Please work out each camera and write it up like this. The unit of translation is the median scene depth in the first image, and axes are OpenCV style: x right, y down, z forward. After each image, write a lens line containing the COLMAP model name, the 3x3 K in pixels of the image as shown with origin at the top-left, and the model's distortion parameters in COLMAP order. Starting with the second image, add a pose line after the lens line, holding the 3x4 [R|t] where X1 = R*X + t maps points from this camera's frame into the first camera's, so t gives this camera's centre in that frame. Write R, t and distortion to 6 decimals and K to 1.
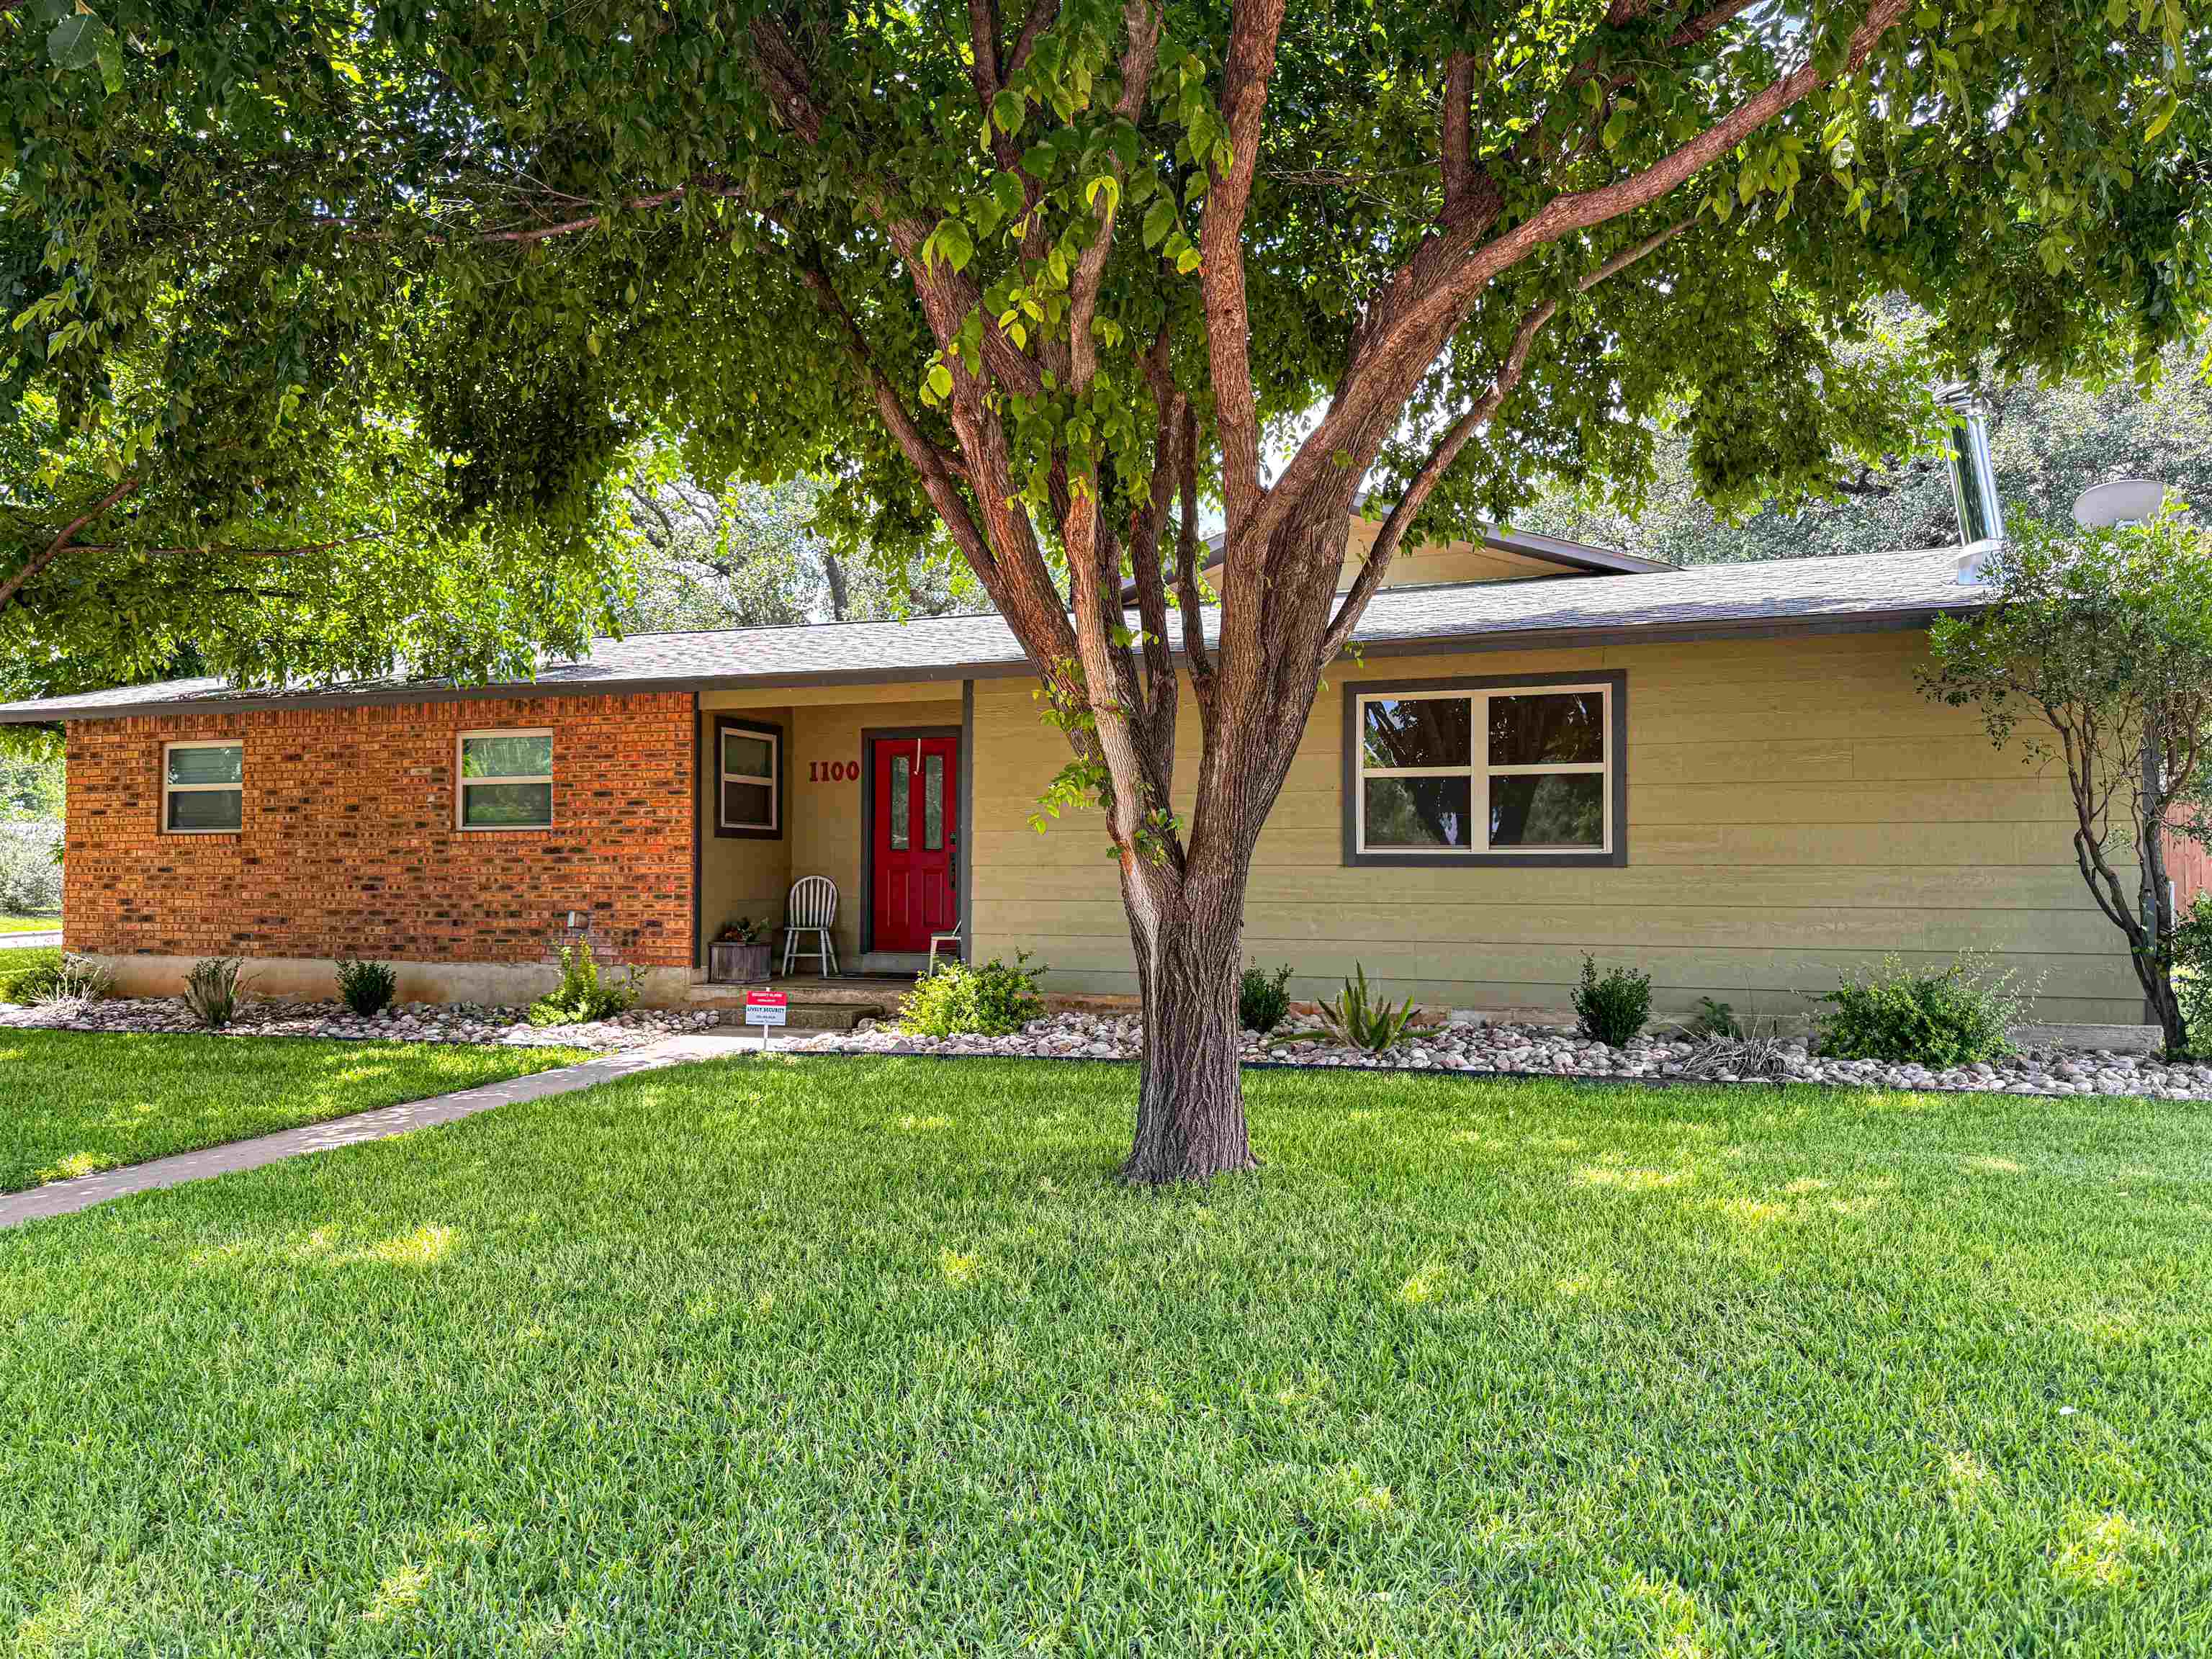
lens RADIAL K [[1538.7, 0, 1106.0], [0, 1538.7, 829.5], [0, 0, 1]] dist [0.109380, -0.172577]
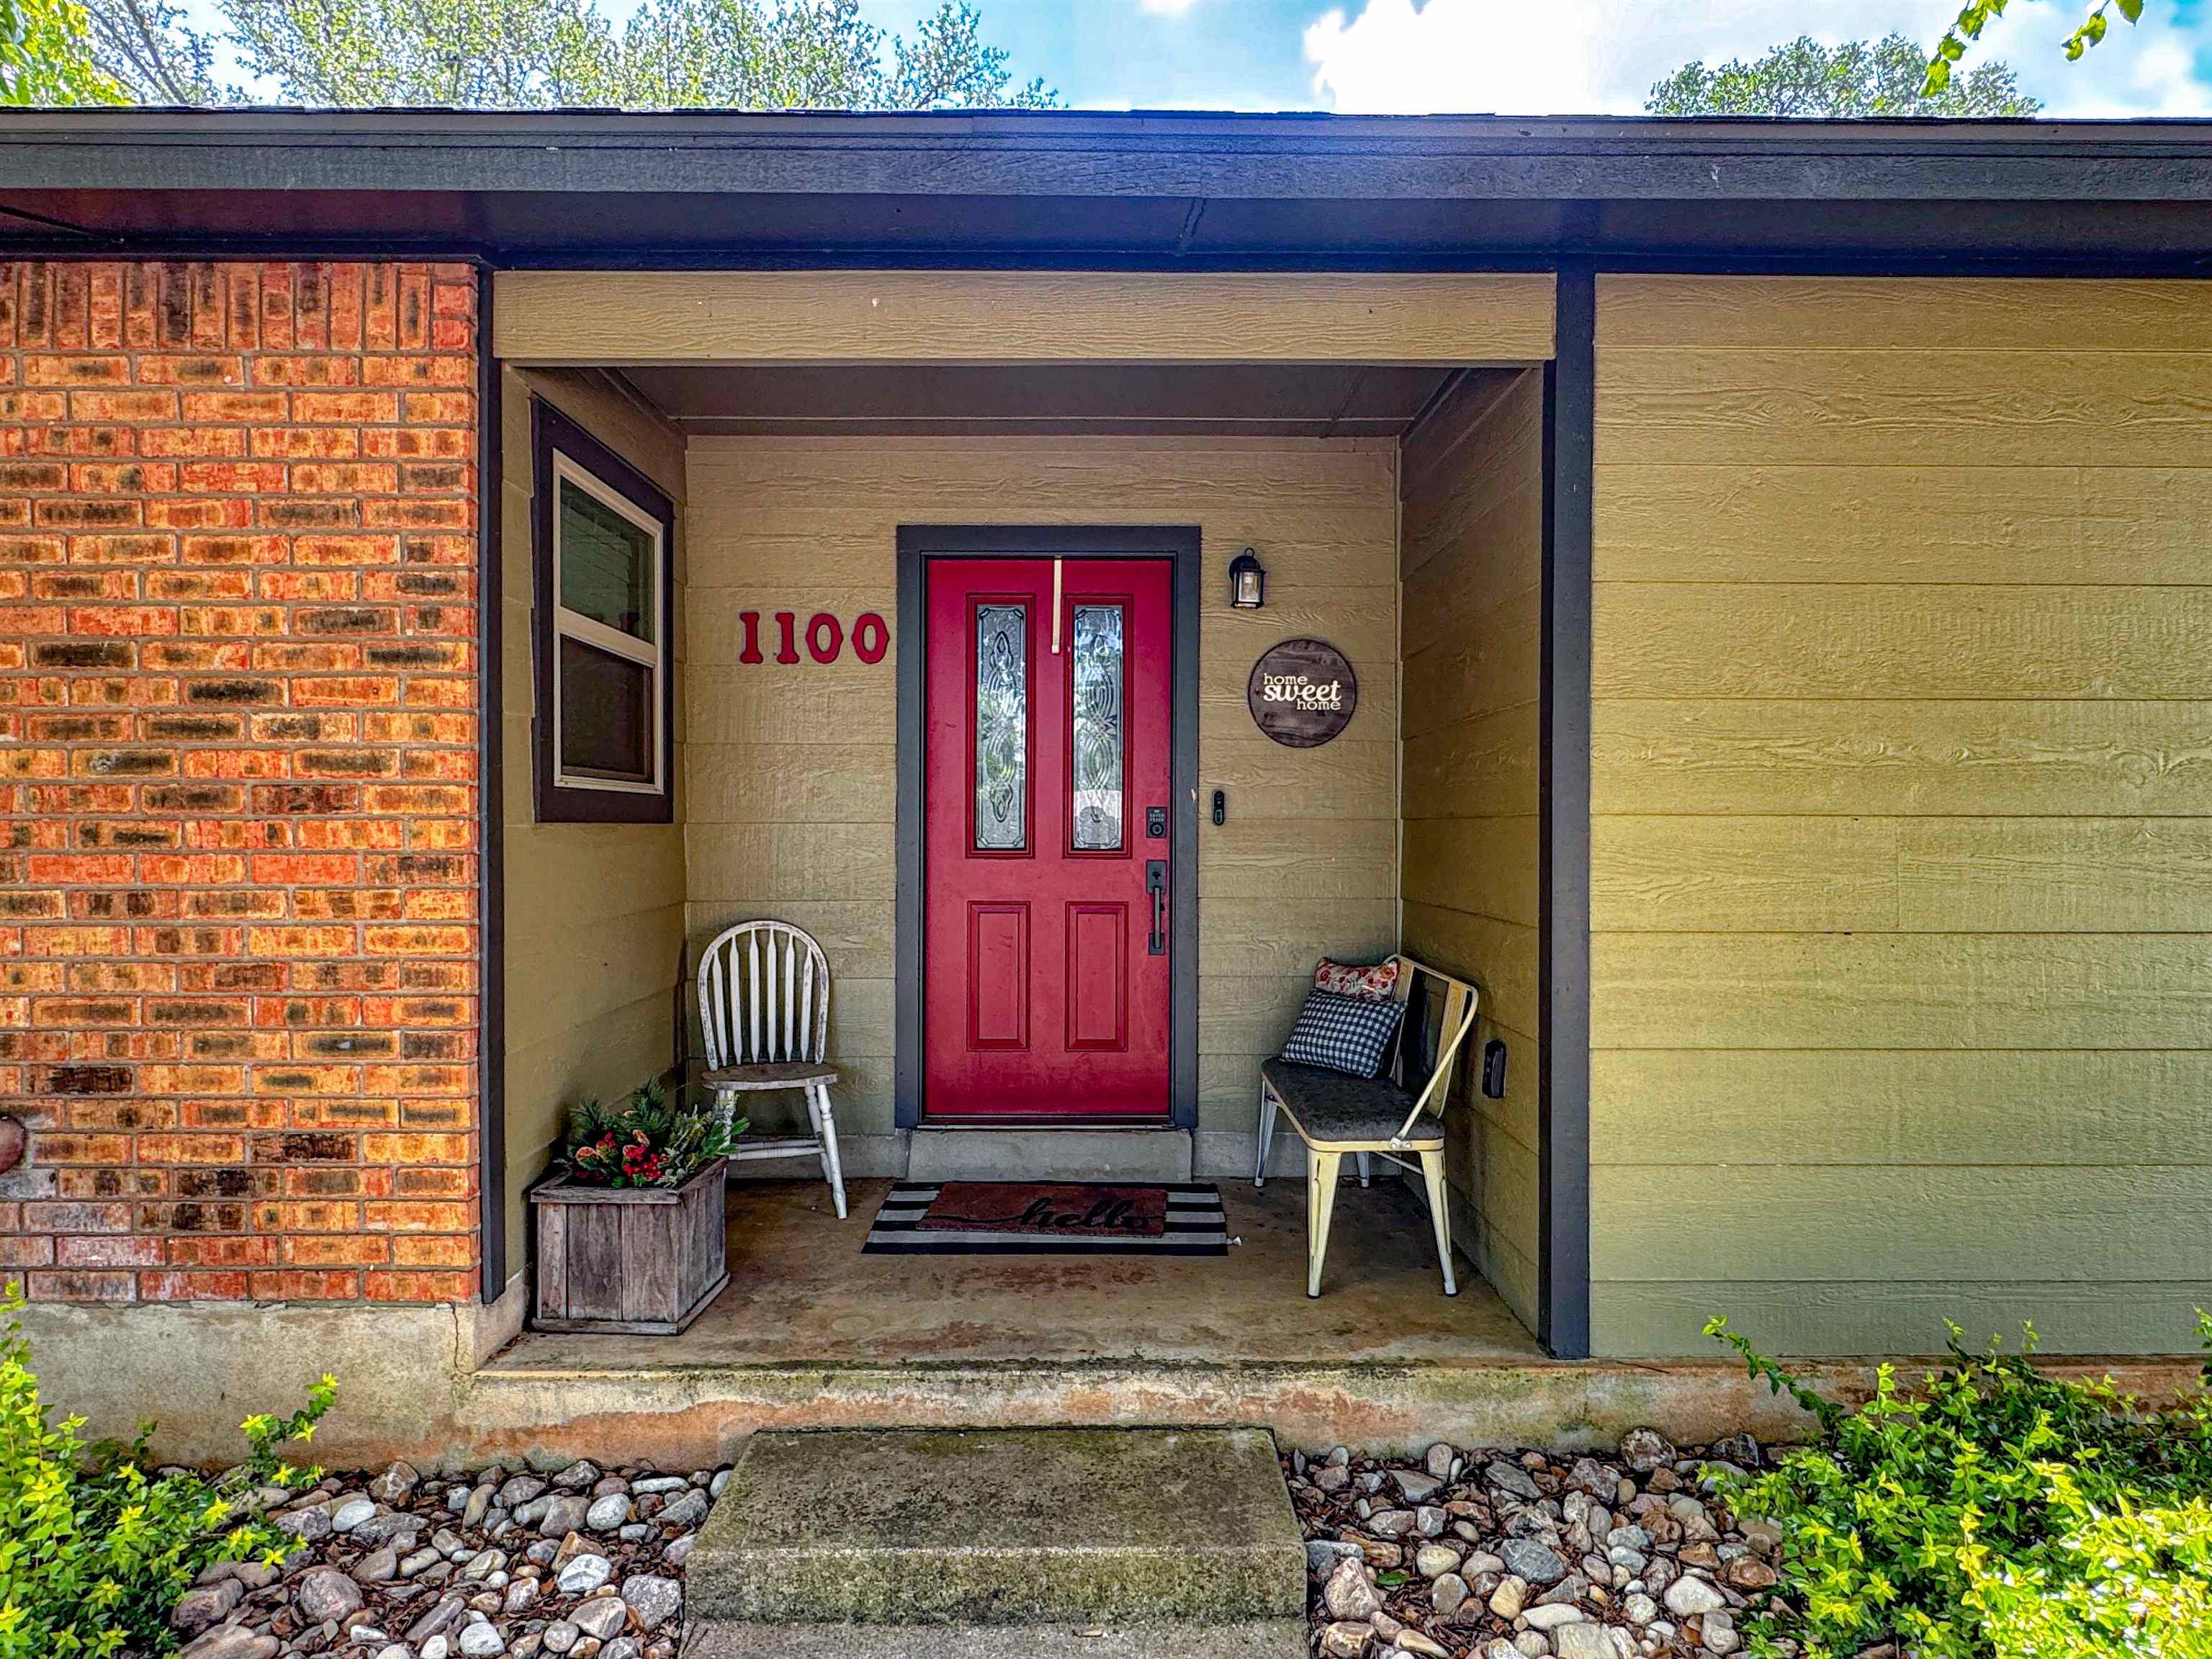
lens RADIAL K [[1332.2, 0, 1097.2], [0, 1332.2, 836.5], [0, 0, 1]] dist [-0.000968, -0.000686]
pose [[0.939426, -0.000836, 0.342751, -0.226414], [-0.011817, 0.999323, 0.034827, -0.002087], [-0.342548, -0.036768, 0.938780, 0.688734]]
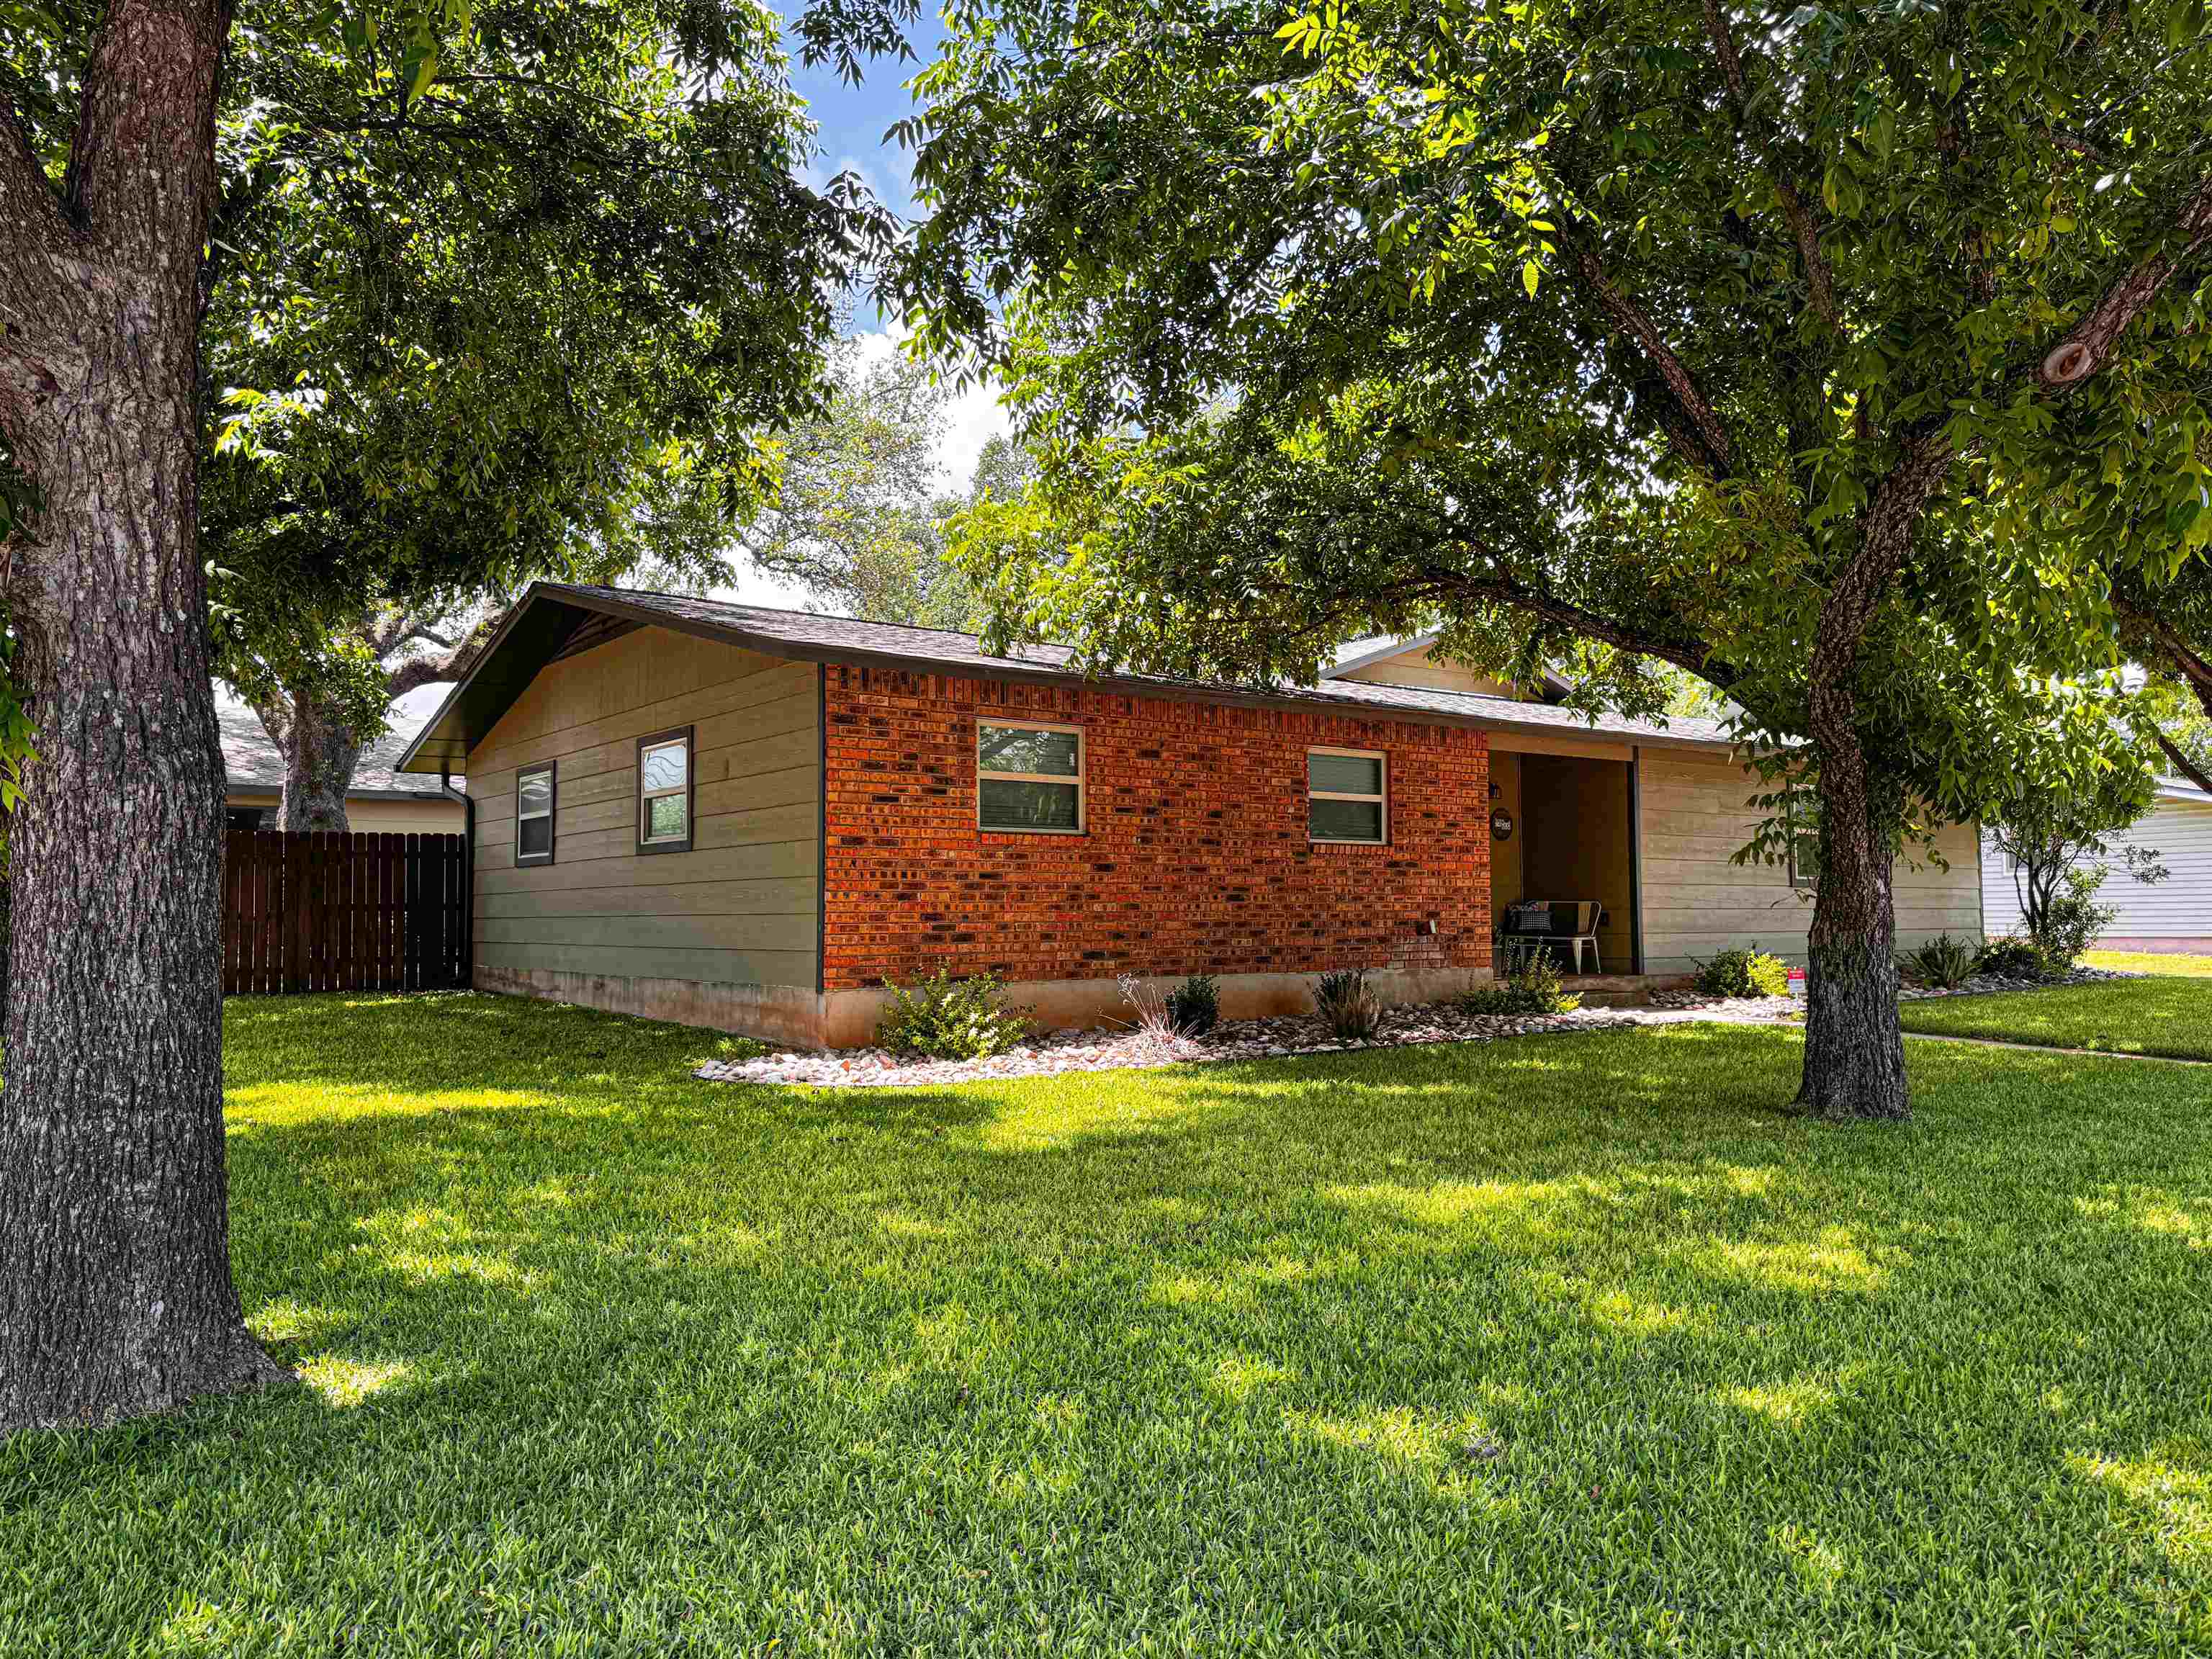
lens RADIAL K [[1538.7, 0, 1106.0], [0, 1538.7, 829.5], [0, 0, 1]] dist [0.109380, -0.172577]
pose [[0.549085, 0.042654, 0.834677, -1.309392], [-0.019979, 0.999081, -0.037913, 0.032606], [-0.835528, 0.004142, 0.549433, 0.549388]]
